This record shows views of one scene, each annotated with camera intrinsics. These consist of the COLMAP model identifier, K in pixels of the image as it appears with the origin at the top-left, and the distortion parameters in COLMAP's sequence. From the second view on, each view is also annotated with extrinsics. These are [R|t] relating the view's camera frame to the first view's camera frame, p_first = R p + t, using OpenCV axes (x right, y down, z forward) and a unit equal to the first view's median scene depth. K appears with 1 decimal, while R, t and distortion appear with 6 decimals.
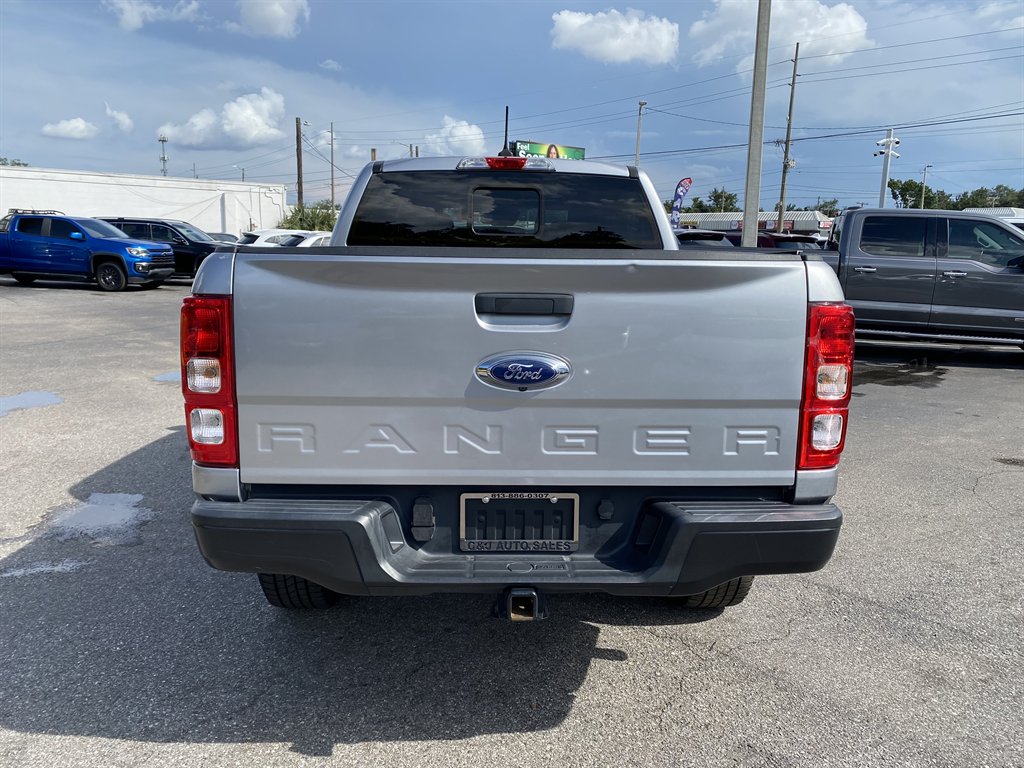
lens RADIAL K [[779.1, 0, 510.8], [0, 779.1, 375.0], [0, 0, 1]] dist [0.010063, -0.001436]
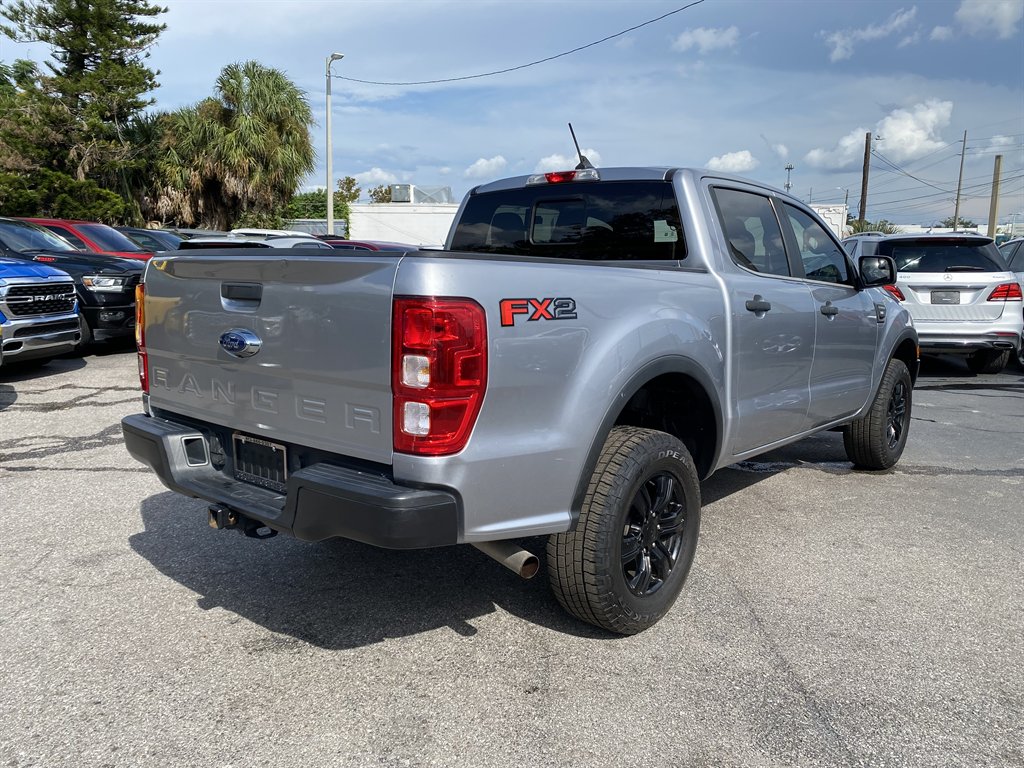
lens RADIAL K [[779.1, 0, 510.8], [0, 779.1, 375.0], [0, 0, 1]] dist [0.010063, -0.001436]
pose [[0.740844, 0.080107, -0.666883, 0.918366], [-0.099713, 0.994978, 0.008747, -0.006618], [0.664235, 0.060016, 0.745111, 0.235431]]
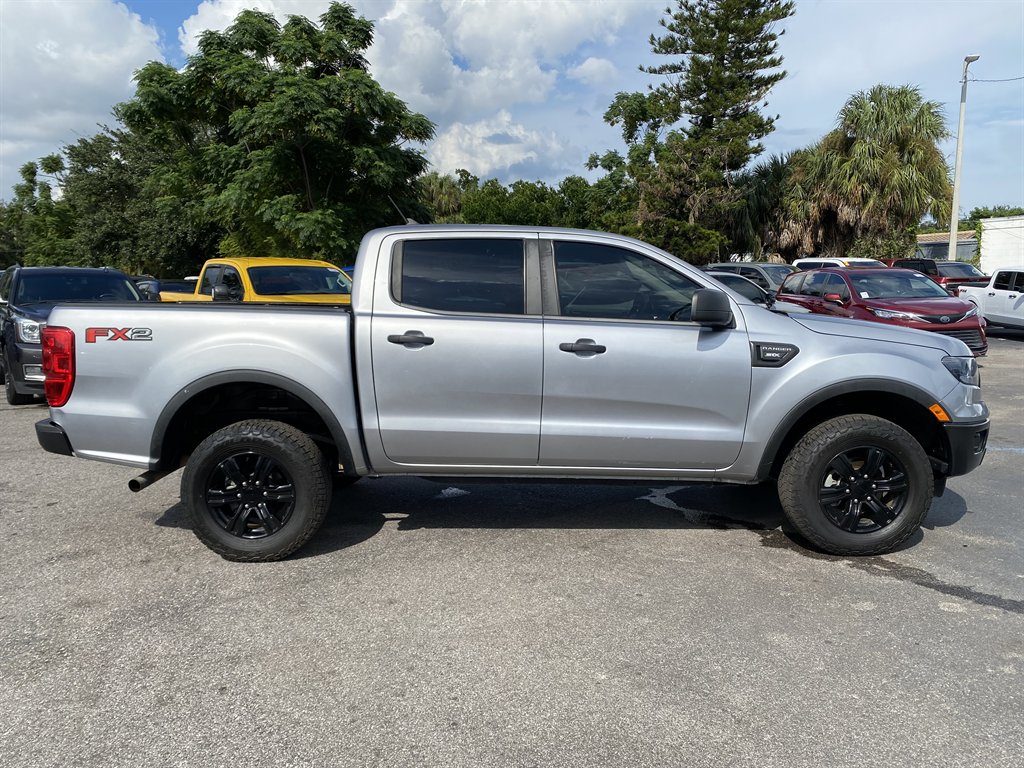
lens RADIAL K [[779.1, 0, 510.8], [0, 779.1, 375.0], [0, 0, 1]] dist [0.010063, -0.001436]
pose [[-0.044347, 0.085306, -0.995367, 2.527002], [-0.146848, 0.984968, 0.090957, -0.419749], [0.988164, 0.150202, -0.031153, 2.772674]]
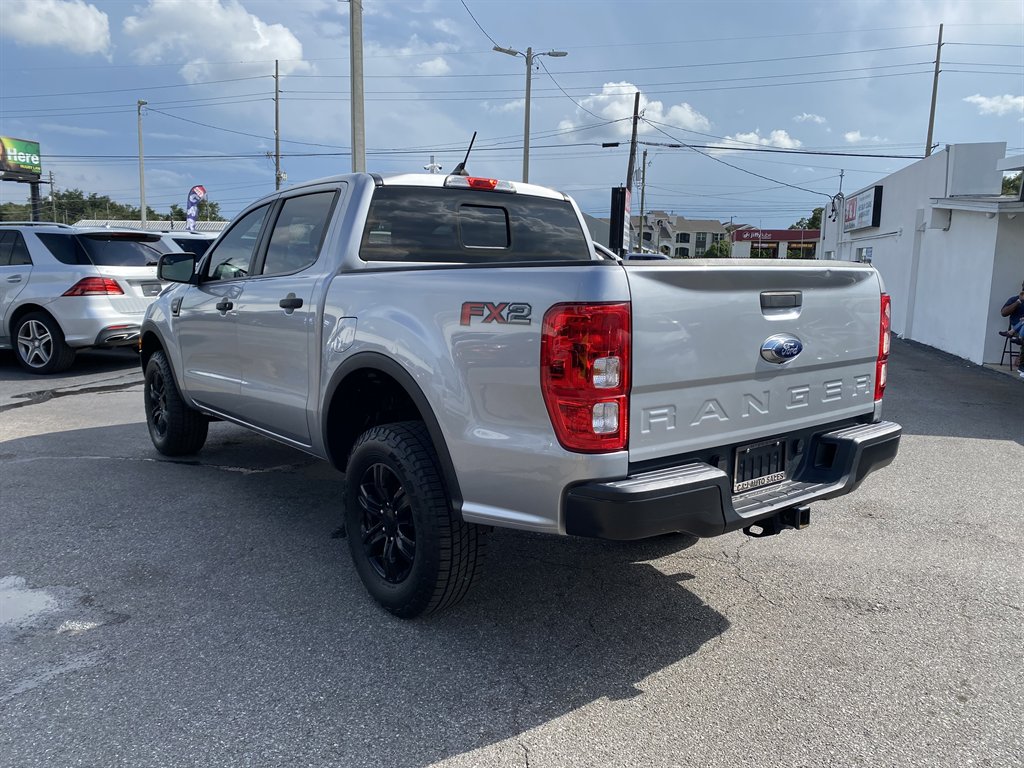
lens RADIAL K [[772.7, 0, 510.6], [0, 772.7, 371.2], [0, 0, 1]] dist [0.012142, -0.001692]
pose [[0.809101, -0.085928, 0.581354, -0.859039], [0.094972, 0.995368, 0.014944, -0.023894], [-0.579945, 0.043122, 0.813513, 0.124401]]
